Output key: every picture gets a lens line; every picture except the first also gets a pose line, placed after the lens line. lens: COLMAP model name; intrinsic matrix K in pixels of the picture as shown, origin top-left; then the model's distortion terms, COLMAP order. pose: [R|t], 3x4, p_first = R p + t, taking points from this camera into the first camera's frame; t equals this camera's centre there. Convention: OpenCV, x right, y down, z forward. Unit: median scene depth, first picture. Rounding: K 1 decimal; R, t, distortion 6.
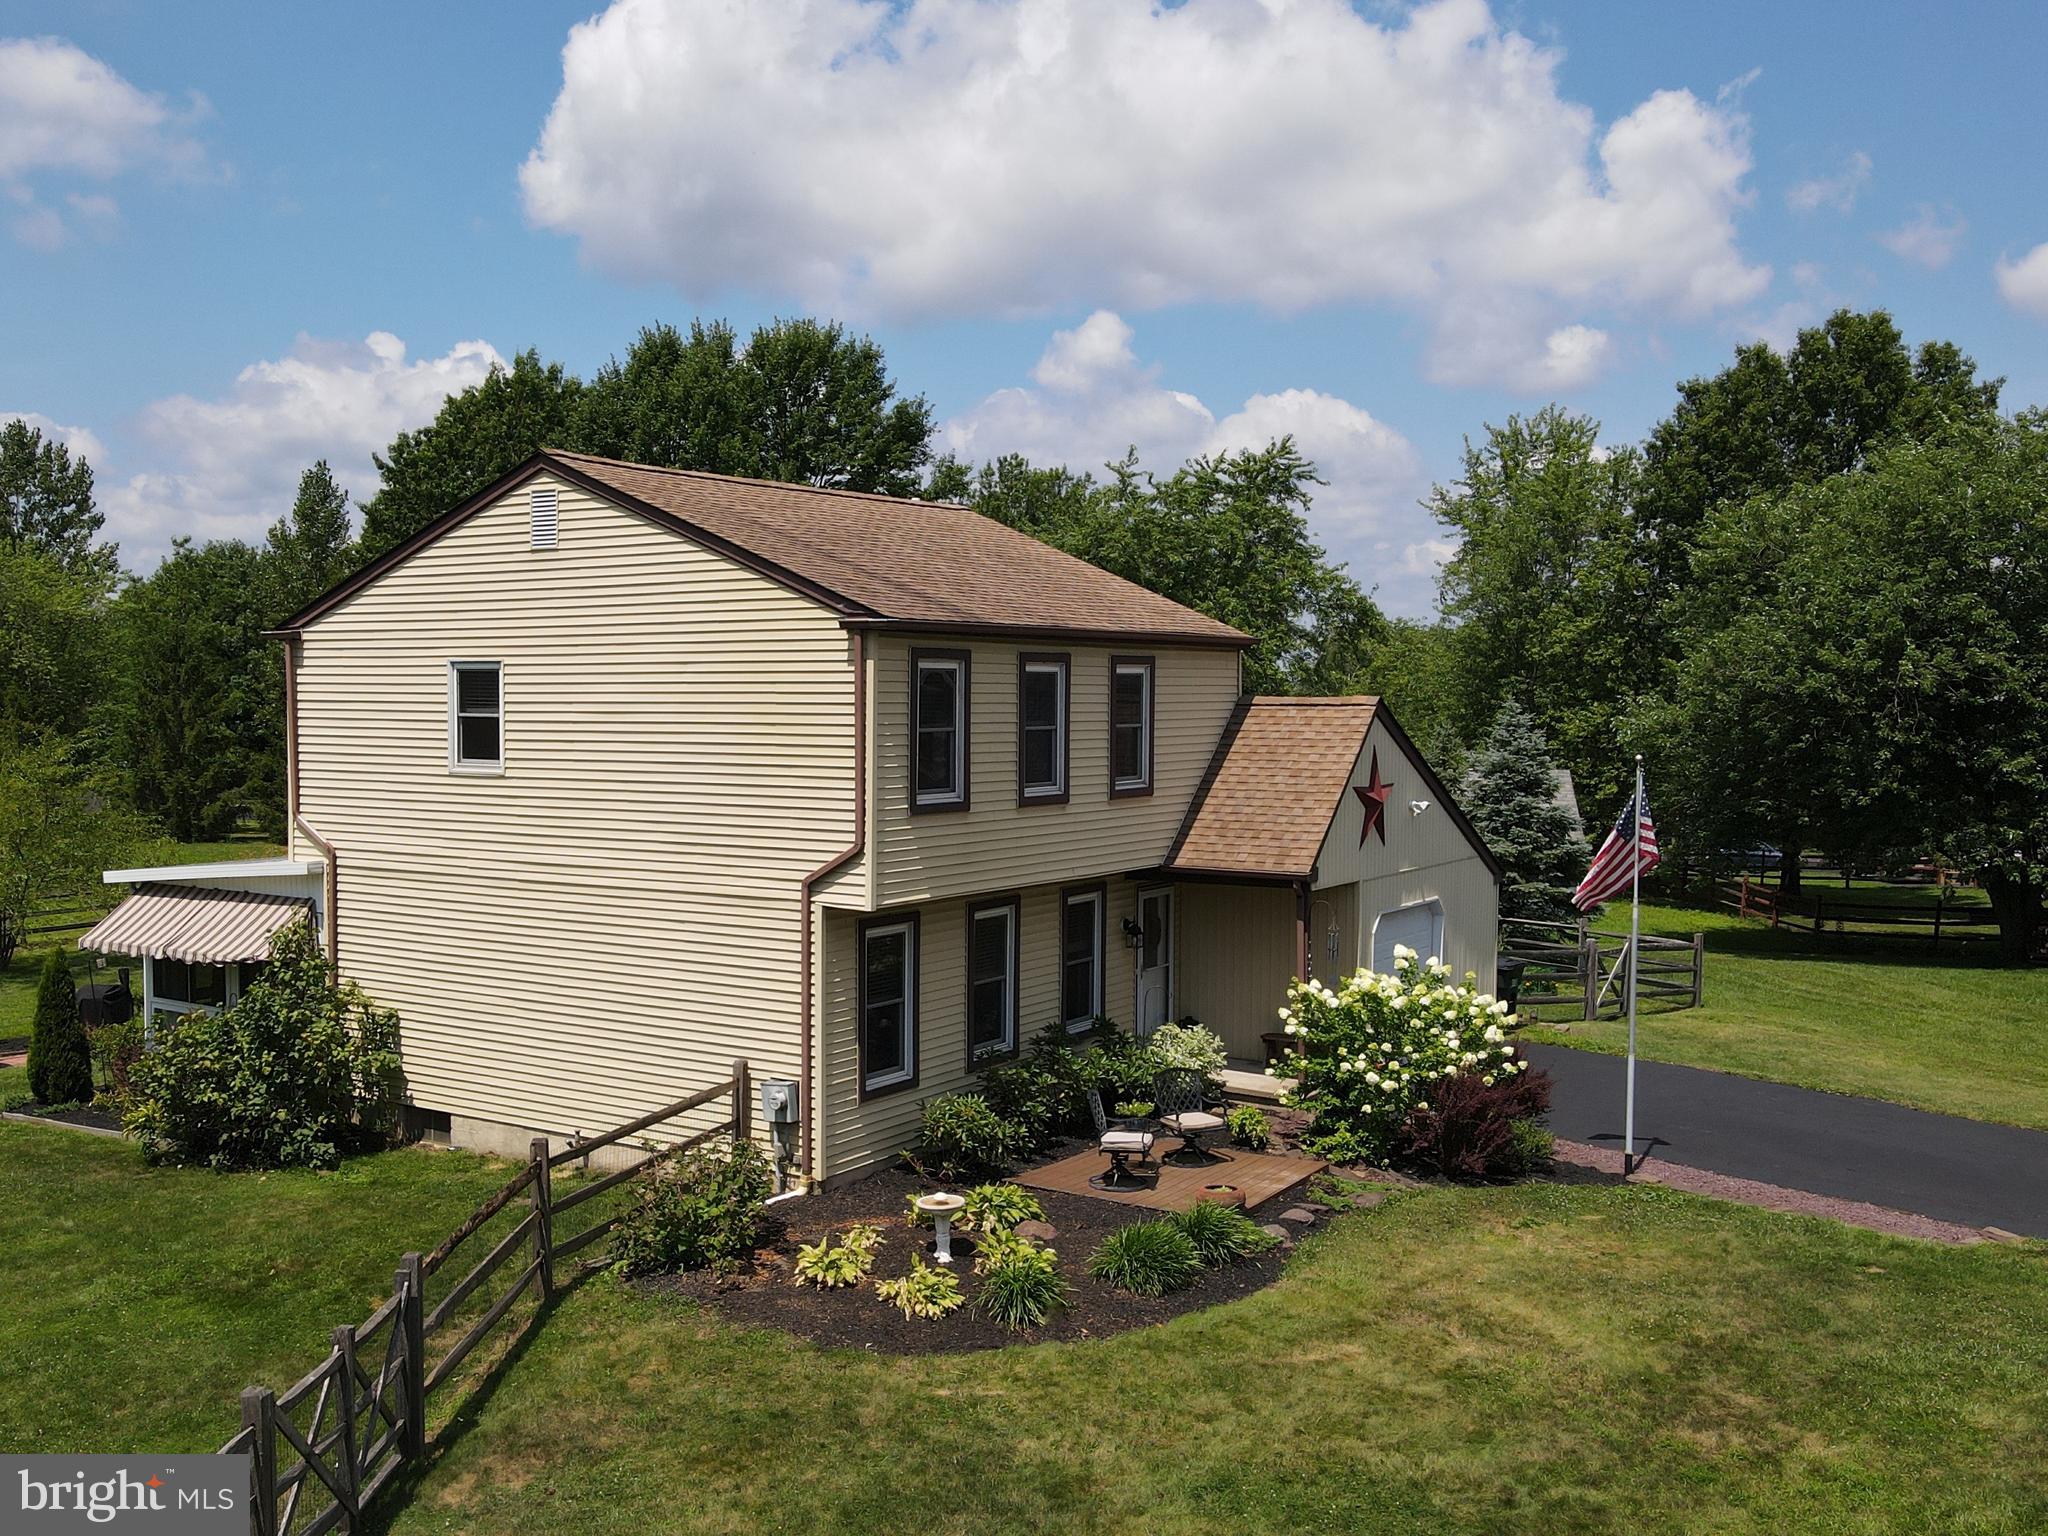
lens RADIAL K [[1706.2, 0, 1024.0], [0, 1706.2, 768.0], [0, 0, 1]] dist [-0.001392, 0.008420]
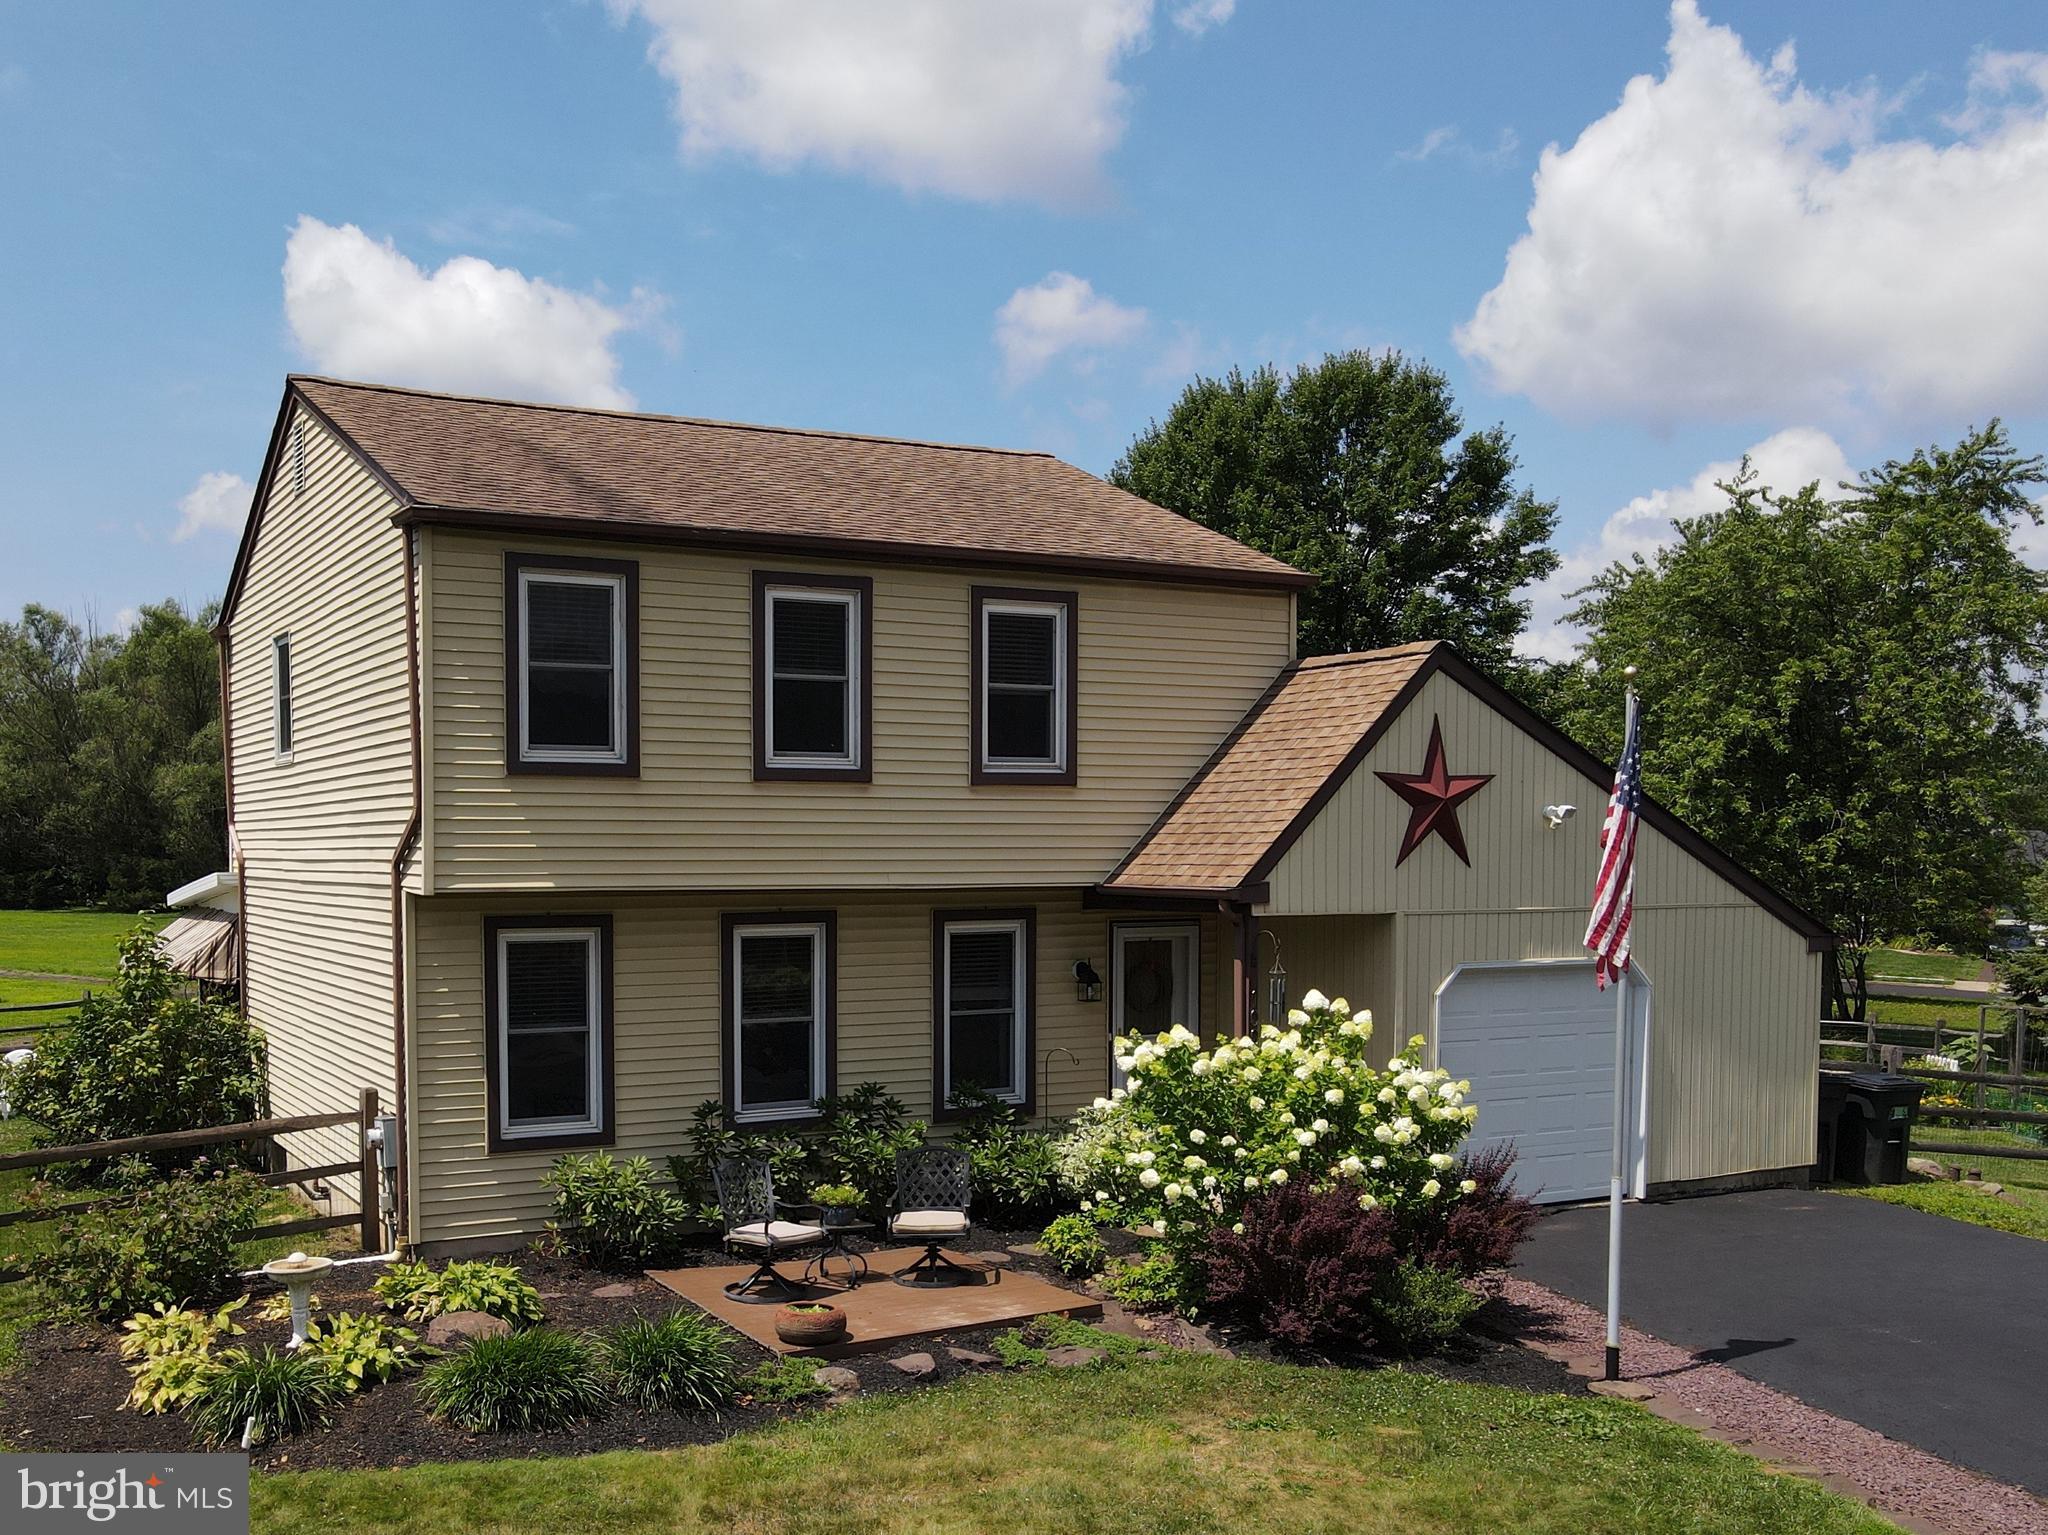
lens RADIAL K [[1771.4, 0, 1024.1], [0, 1771.4, 950.3], [0, 0, 1]] dist [0.007381, 0.002757]
pose [[0.895361, 0.019743, -0.444903, 0.410699], [-0.009186, 0.999623, 0.025873, 0.069628], [0.445247, -0.019079, 0.895205, 0.334716]]
